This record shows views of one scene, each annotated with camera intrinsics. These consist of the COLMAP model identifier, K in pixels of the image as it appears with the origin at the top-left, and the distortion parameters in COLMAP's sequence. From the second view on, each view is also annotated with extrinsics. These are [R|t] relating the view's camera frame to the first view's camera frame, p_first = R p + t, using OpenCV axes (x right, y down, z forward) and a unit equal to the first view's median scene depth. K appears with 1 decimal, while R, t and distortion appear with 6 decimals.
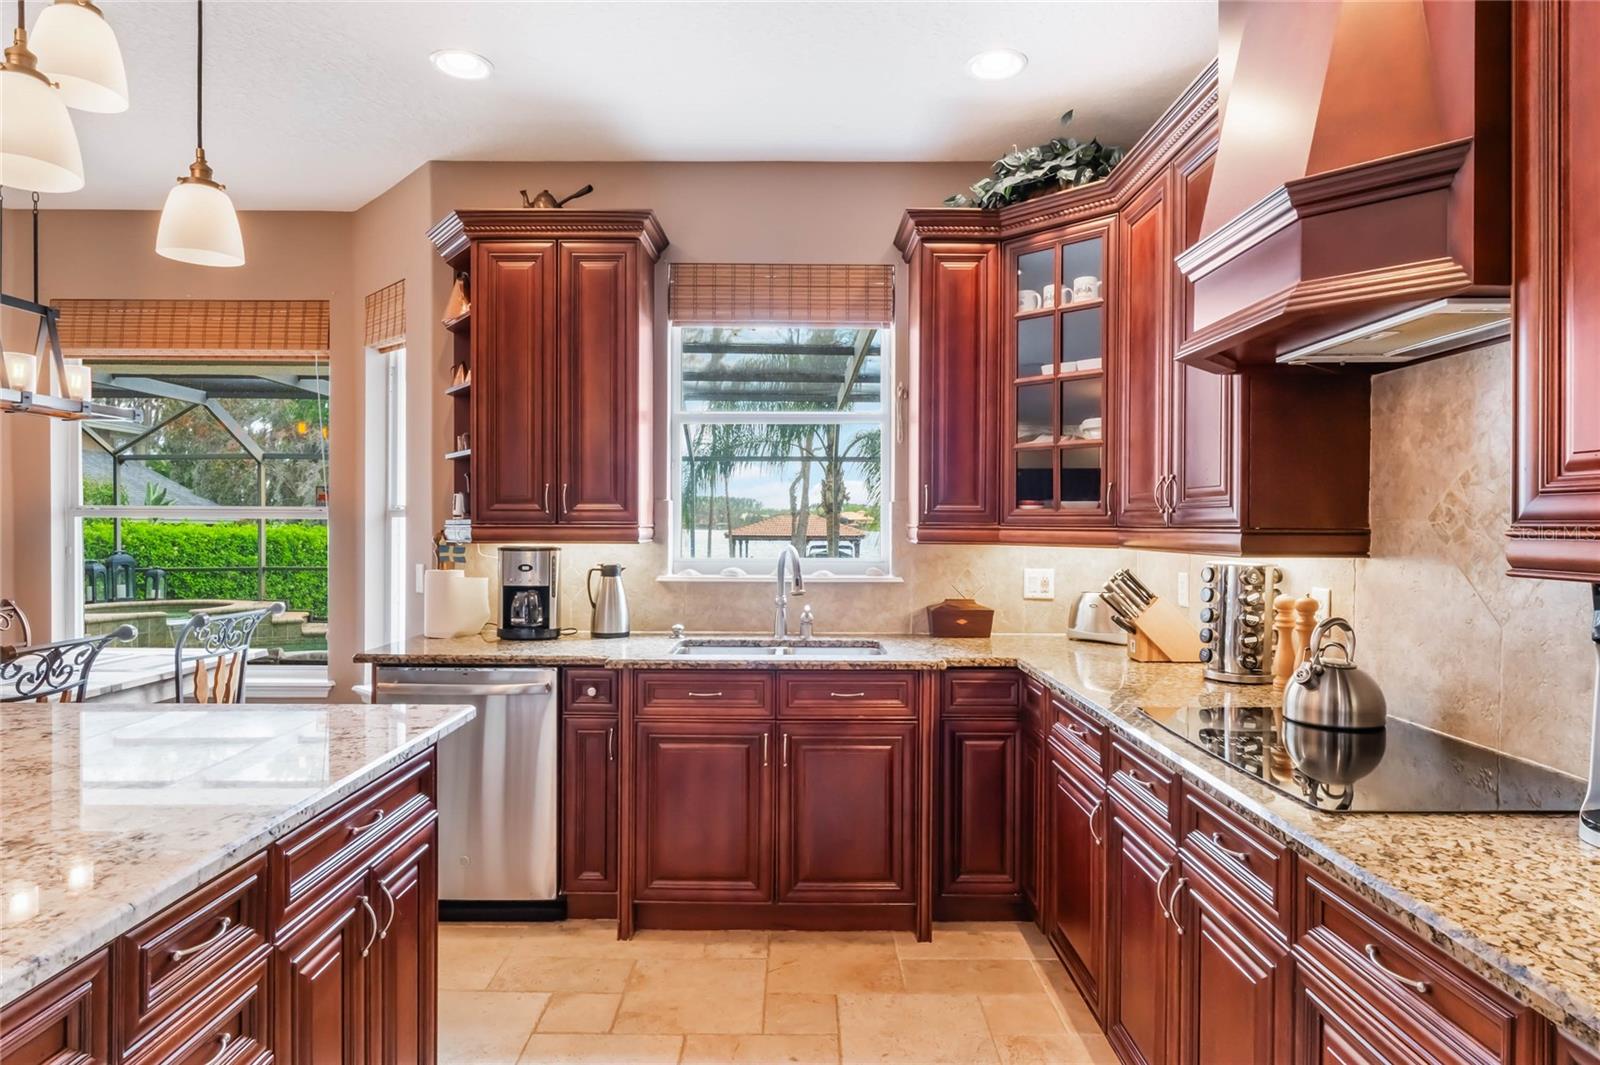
lens RADIAL K [[897.5, 0, 797.6], [0, 897.5, 533.4], [0, 0, 1]] dist [0.003126, 0.003130]
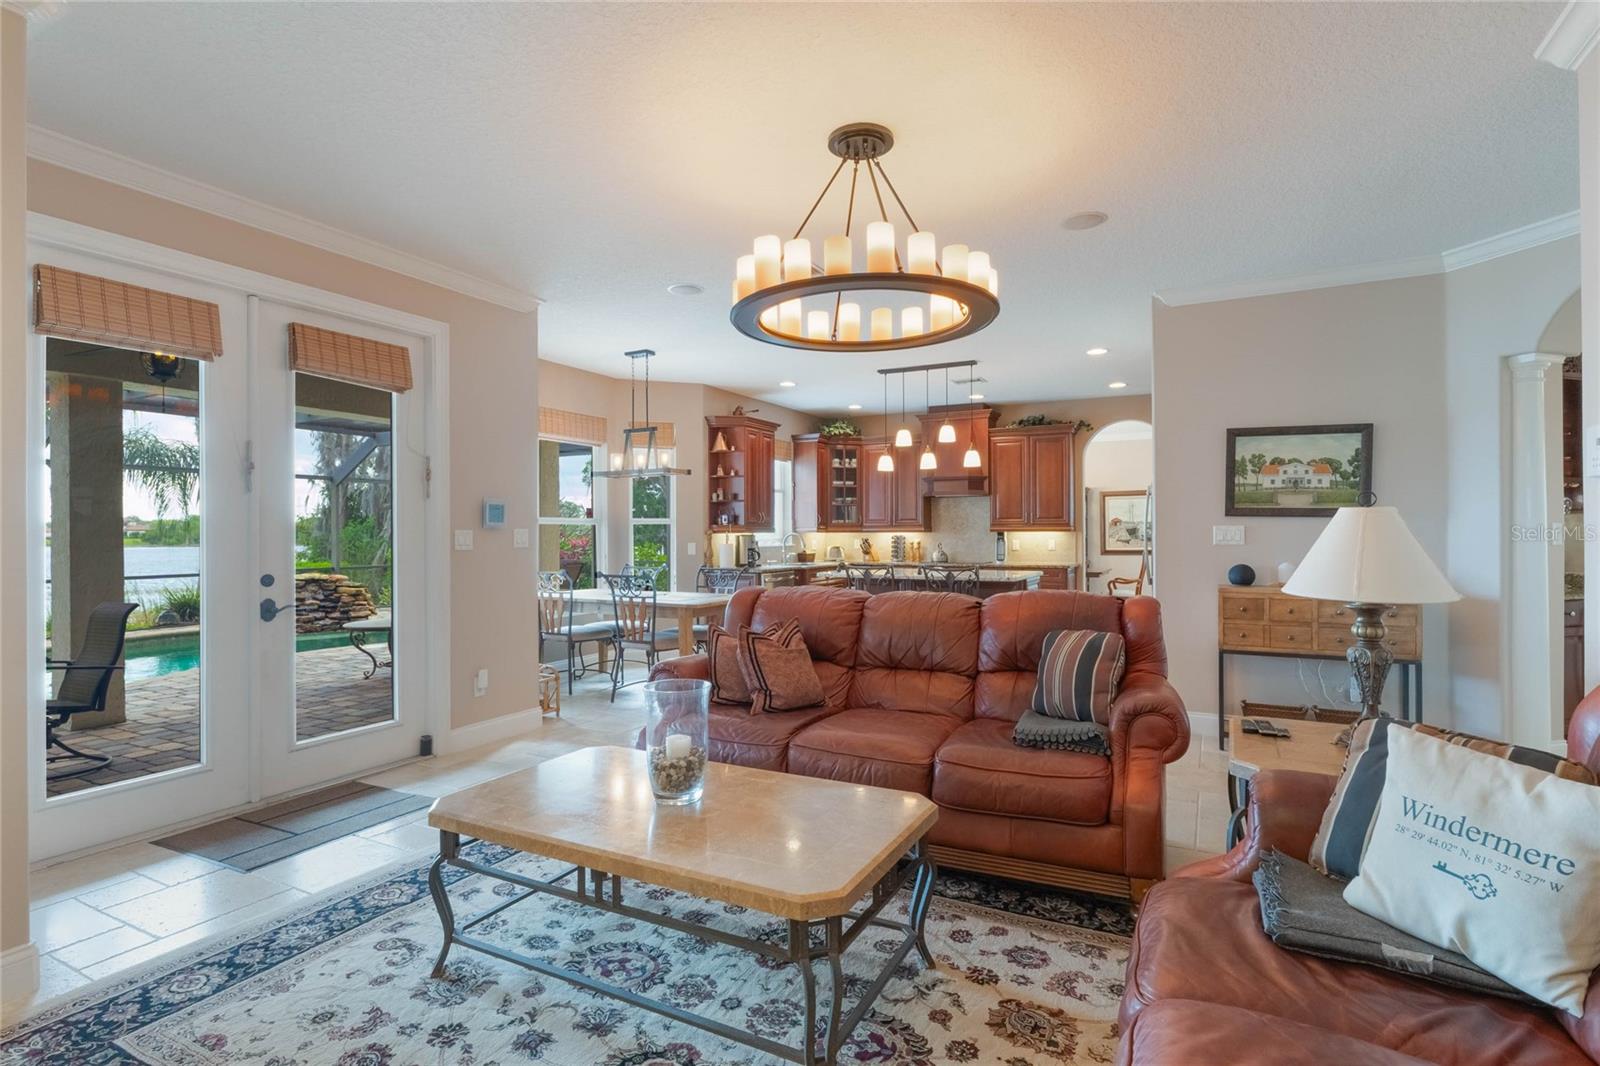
lens RADIAL K [[783.4, 0, 803.6], [0, 783.4, 529.7], [0, 0, 1]] dist [0.000906, -0.000026]
pose [[0.469199, -0.003005, 0.883087, -2.316611], [0.015096, 0.999875, -0.004618, 0.013163], [-0.882963, 0.015497, 0.469186, -0.296948]]
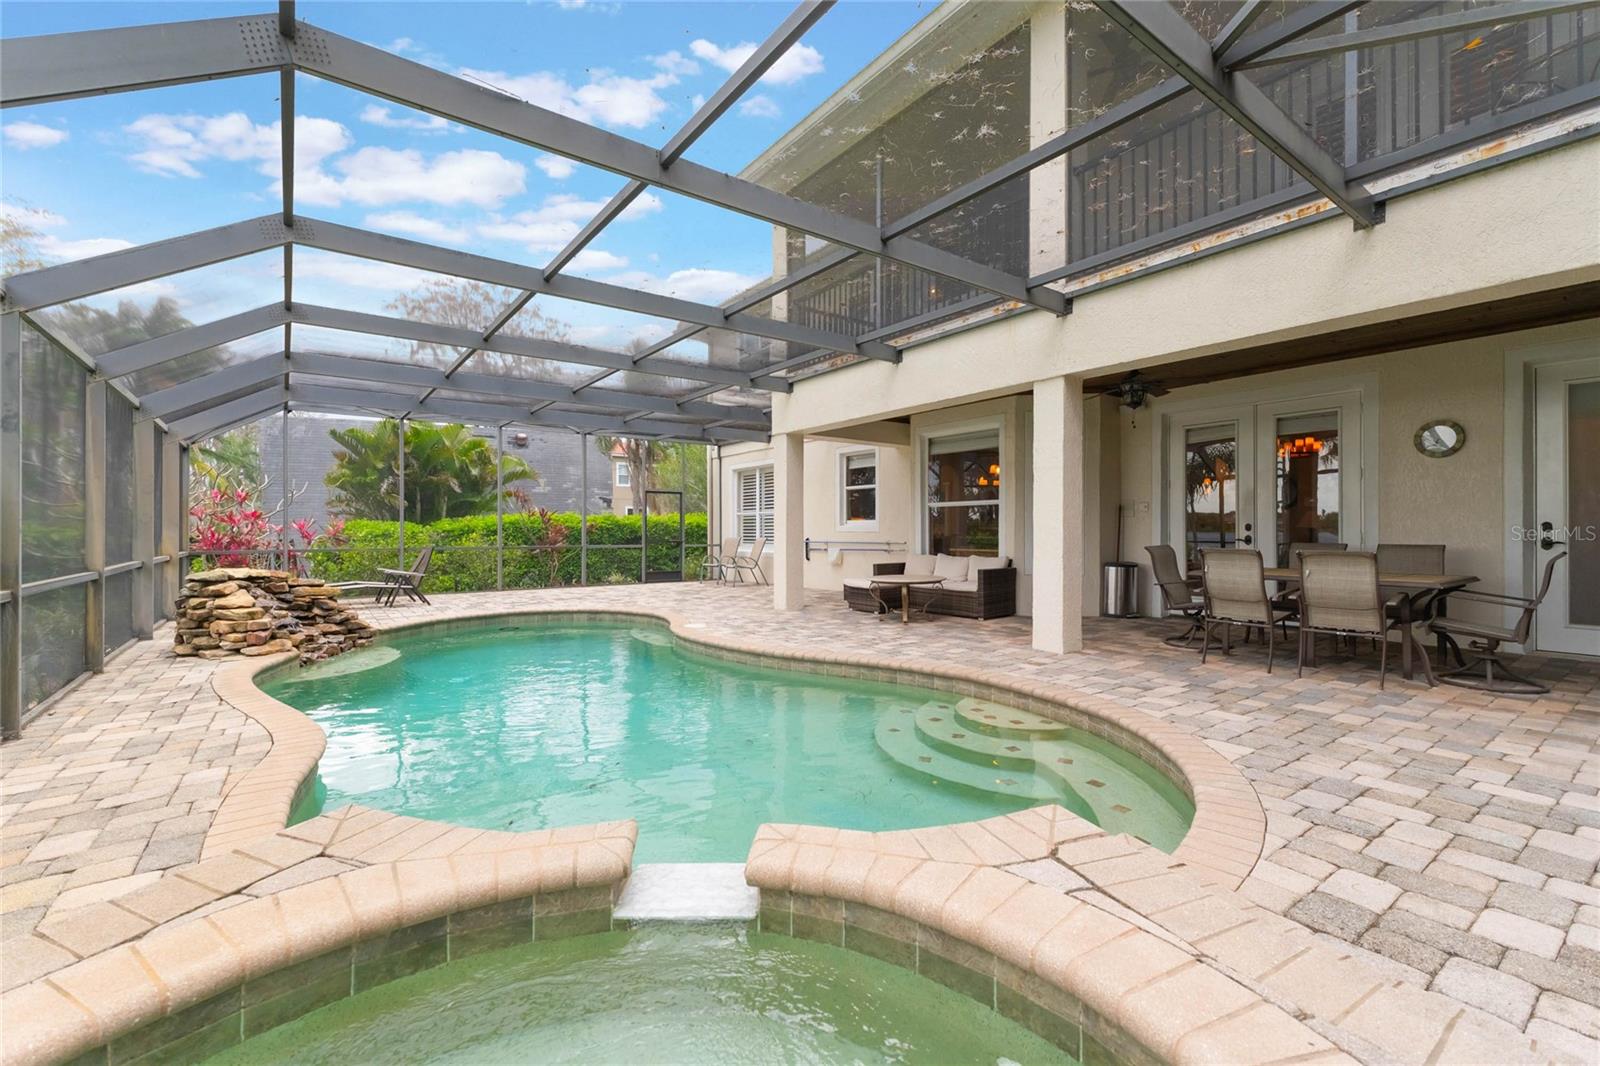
lens RADIAL K [[672.4, 0, 797.0], [0, 672.4, 533.7], [0, 0, 1]] dist [0.013530, 0.000271]
pose [[-0.582871, -0.007864, 0.812526, -2.620052], [0.003252, 0.999923, 0.012010, 0.053849], [-0.812558, 0.009643, -0.582801, 3.403592]]
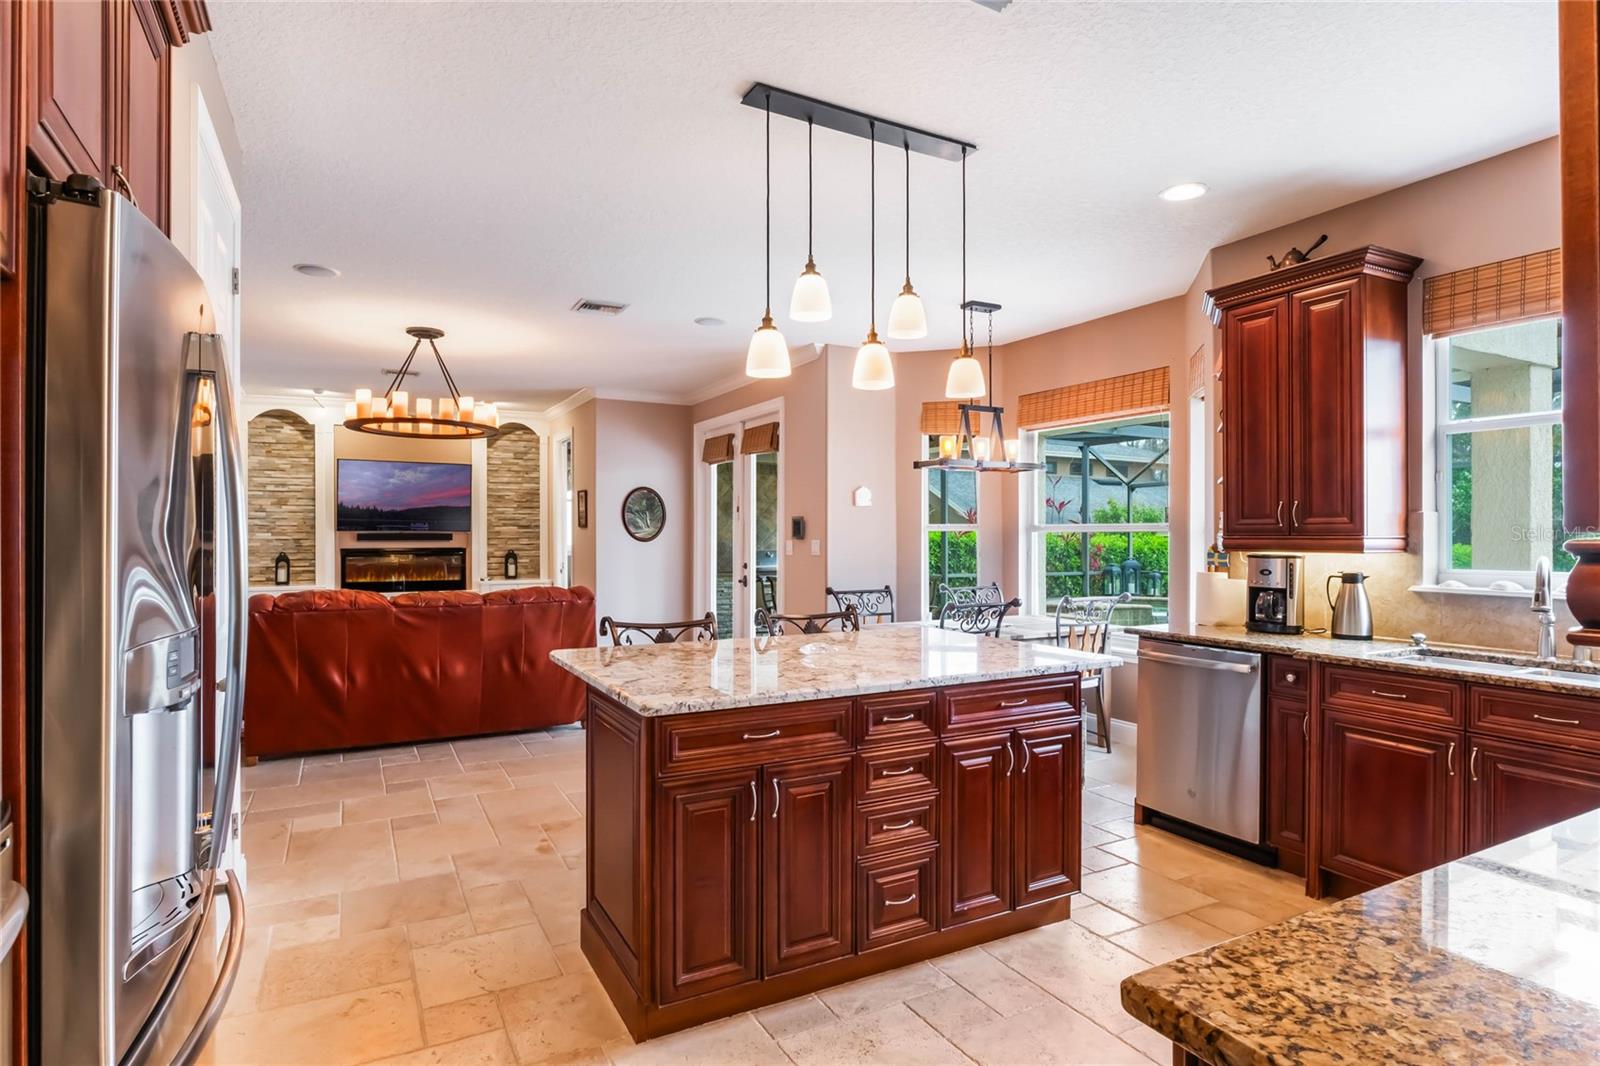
lens RADIAL K [[845.7, 0, 772.6], [0, 845.7, 534.3], [0, 0, 1]] dist [-0.005601, -0.000466]
pose [[0.455964, -0.004372, -0.889988, 0.382250], [-0.007902, 0.999929, -0.008961, 0.003002], [0.889963, 0.011118, 0.455897, -0.092643]]
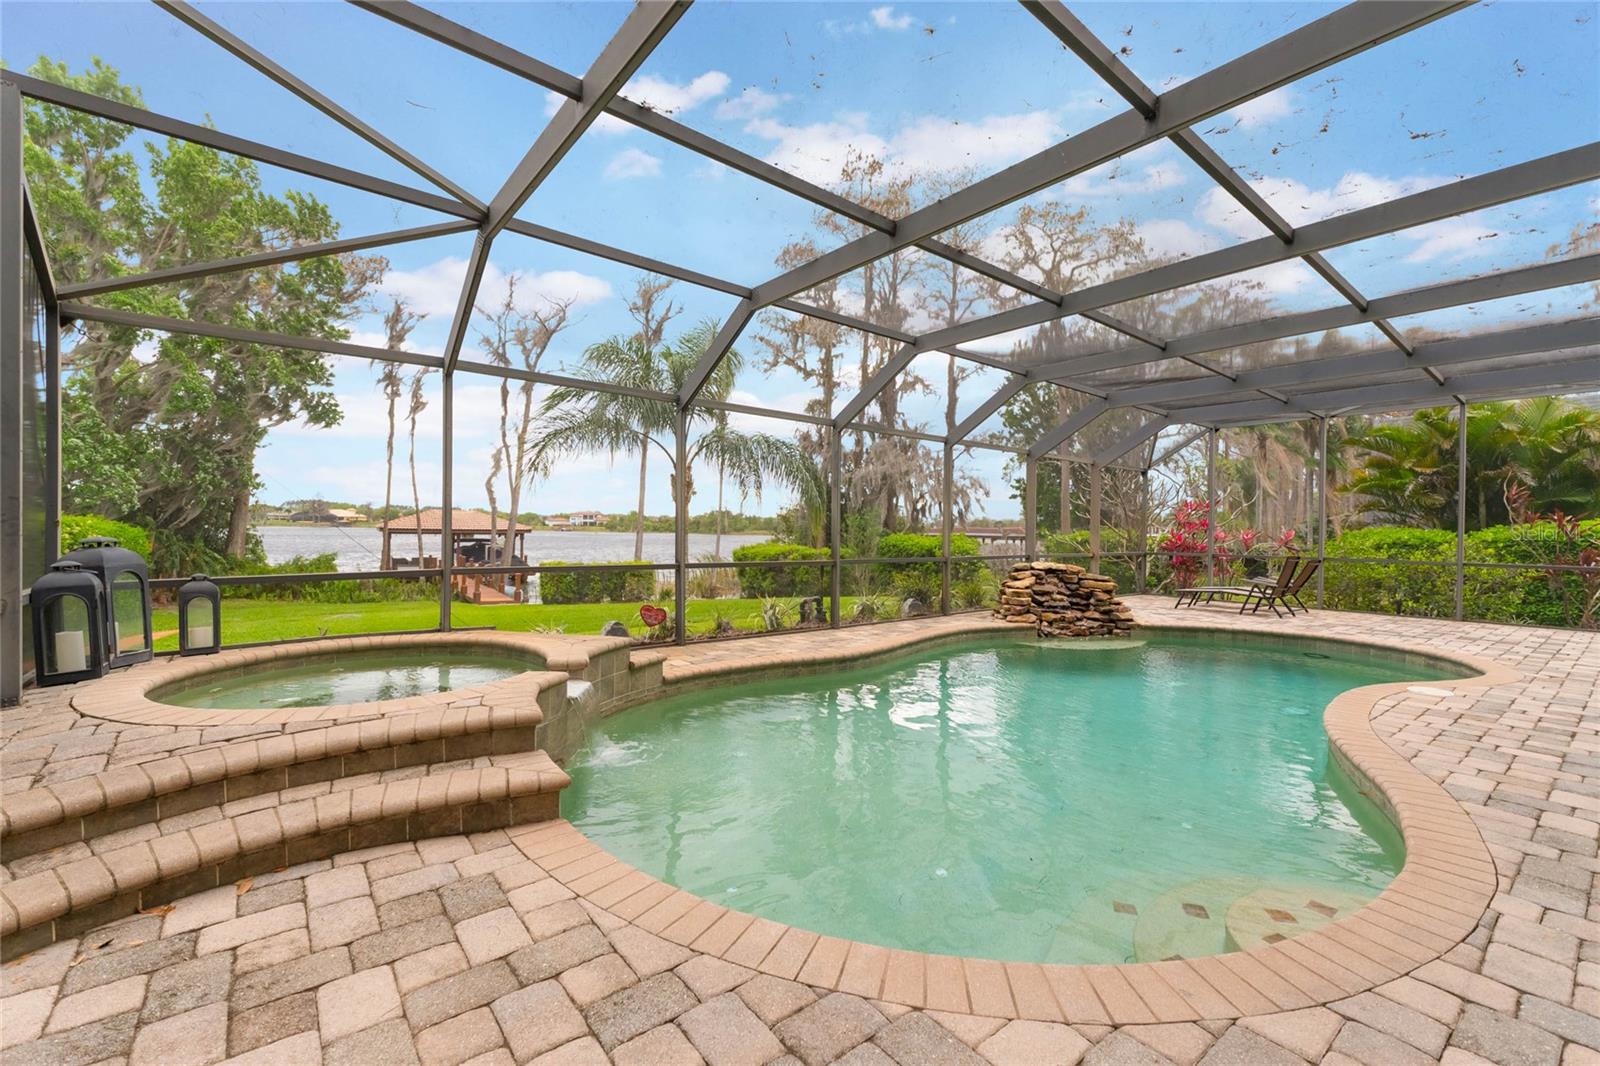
lens RADIAL K [[672.4, 0, 797.0], [0, 672.4, 533.7], [0, 0, 1]] dist [0.013530, 0.000271]
pose [[0.782891, 0.001818, 0.622156, -2.571119], [-0.004948, 0.999982, 0.003304, 0.052268], [-0.622139, -0.005665, 0.782887, 2.069385]]
